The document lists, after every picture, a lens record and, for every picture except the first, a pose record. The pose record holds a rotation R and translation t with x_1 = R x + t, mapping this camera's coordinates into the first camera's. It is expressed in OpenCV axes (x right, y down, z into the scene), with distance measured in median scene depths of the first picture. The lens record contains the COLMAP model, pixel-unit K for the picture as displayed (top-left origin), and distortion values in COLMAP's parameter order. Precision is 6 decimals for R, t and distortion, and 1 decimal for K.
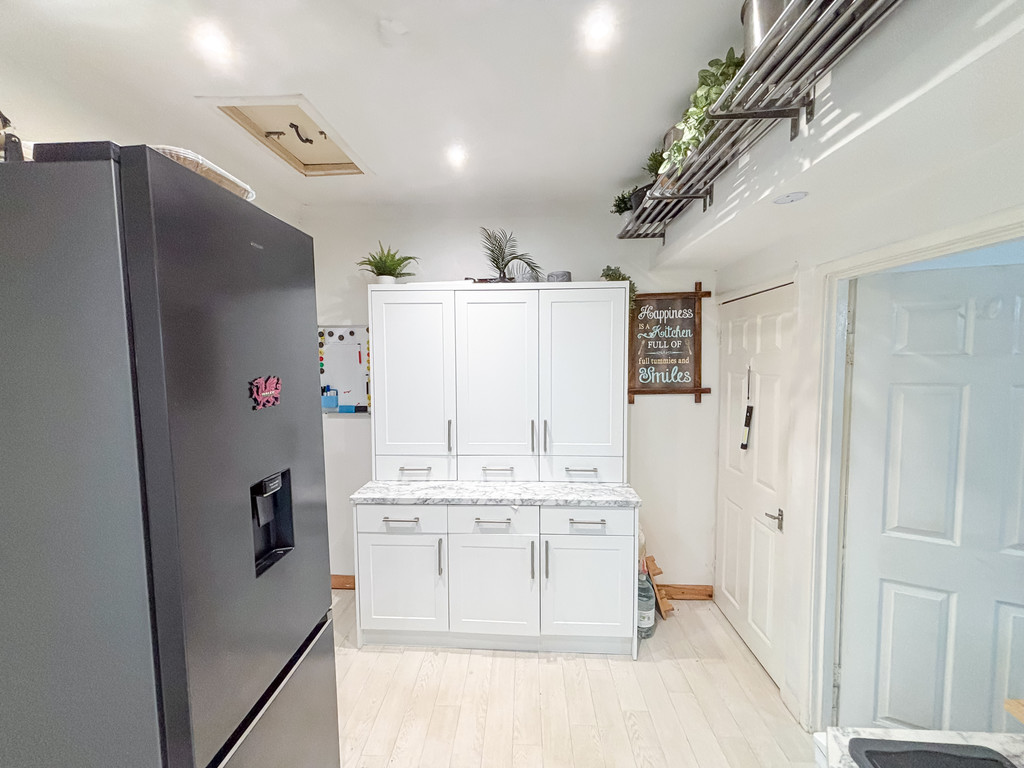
lens RADIAL K [[415.8, 0, 510.1], [0, 415.8, 387.0], [0, 0, 1]] dist [0.003675, -0.000363]
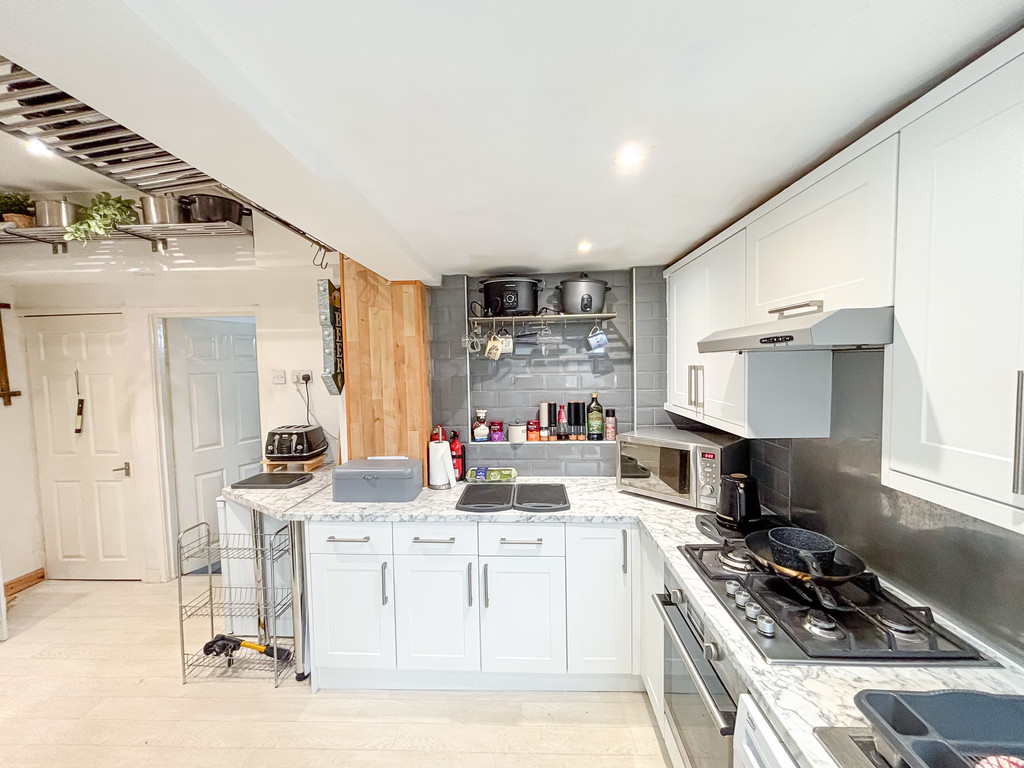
lens RADIAL K [[415.8, 0, 509.2], [0, 415.8, 387.0], [0, 0, 1]] dist [0.003675, -0.000363]
pose [[0.005981, -0.052571, 0.998599, -0.830700], [0.089969, 0.994596, 0.051821, 0.069039], [-0.995927, 0.089533, 0.010678, -0.417290]]
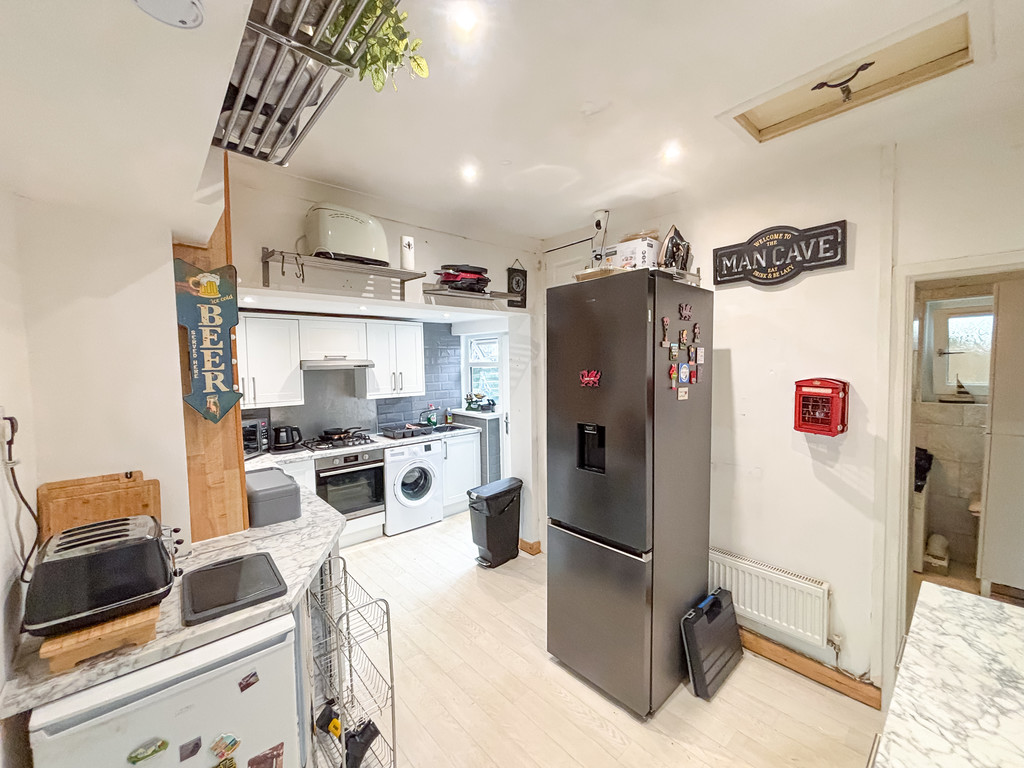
lens RADIAL K [[415.8, 0, 511.2], [0, 415.8, 383.7], [0, 0, 1]] dist [0.003675, -0.000363]
pose [[-0.715687, 0.055546, -0.696209, 0.524454], [-0.029480, 0.993541, 0.109573, -0.084991], [0.697799, 0.098945, -0.709427, 1.122158]]
